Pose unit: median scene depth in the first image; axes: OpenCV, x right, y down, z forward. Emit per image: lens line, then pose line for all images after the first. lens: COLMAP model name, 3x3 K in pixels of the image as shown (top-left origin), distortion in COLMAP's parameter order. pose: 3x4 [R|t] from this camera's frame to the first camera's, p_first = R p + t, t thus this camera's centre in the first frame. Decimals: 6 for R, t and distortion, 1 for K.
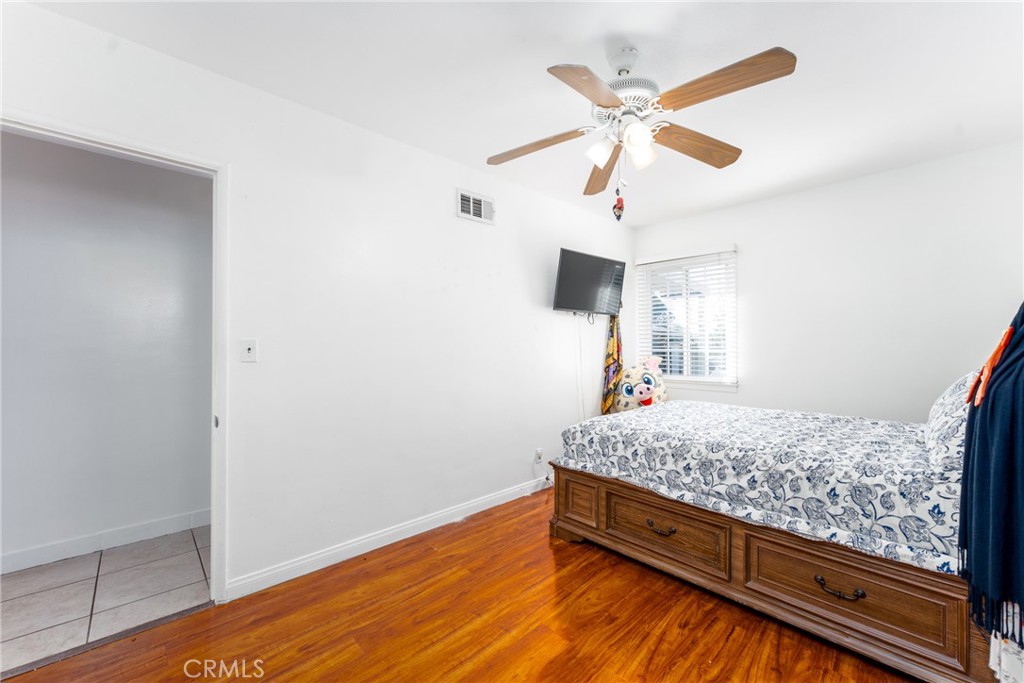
lens RADIAL K [[415.1, 0, 504.0], [0, 415.1, 343.0], [0, 0, 1]] dist [0.028836, 0.000356]
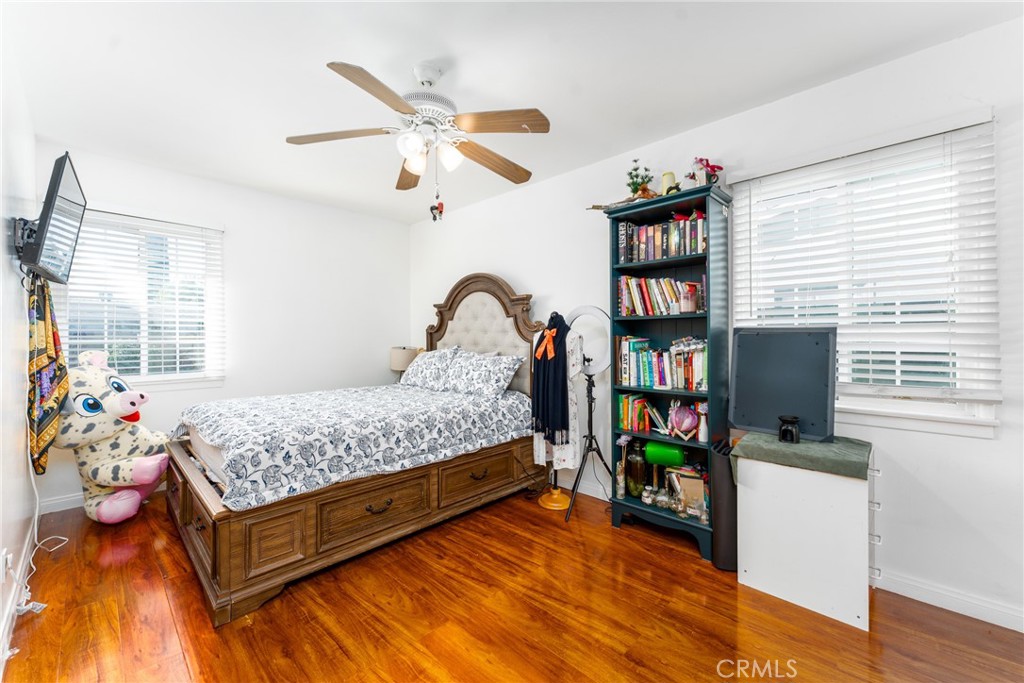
lens RADIAL K [[415.1, 0, 503.4], [0, 415.1, 338.2], [0, 0, 1]] dist [0.028836, 0.000356]
pose [[-0.024003, -0.012387, 0.999635, -0.585442], [-0.006750, 0.999902, 0.012228, -0.001991], [-0.999689, -0.006454, -0.024085, 0.602023]]
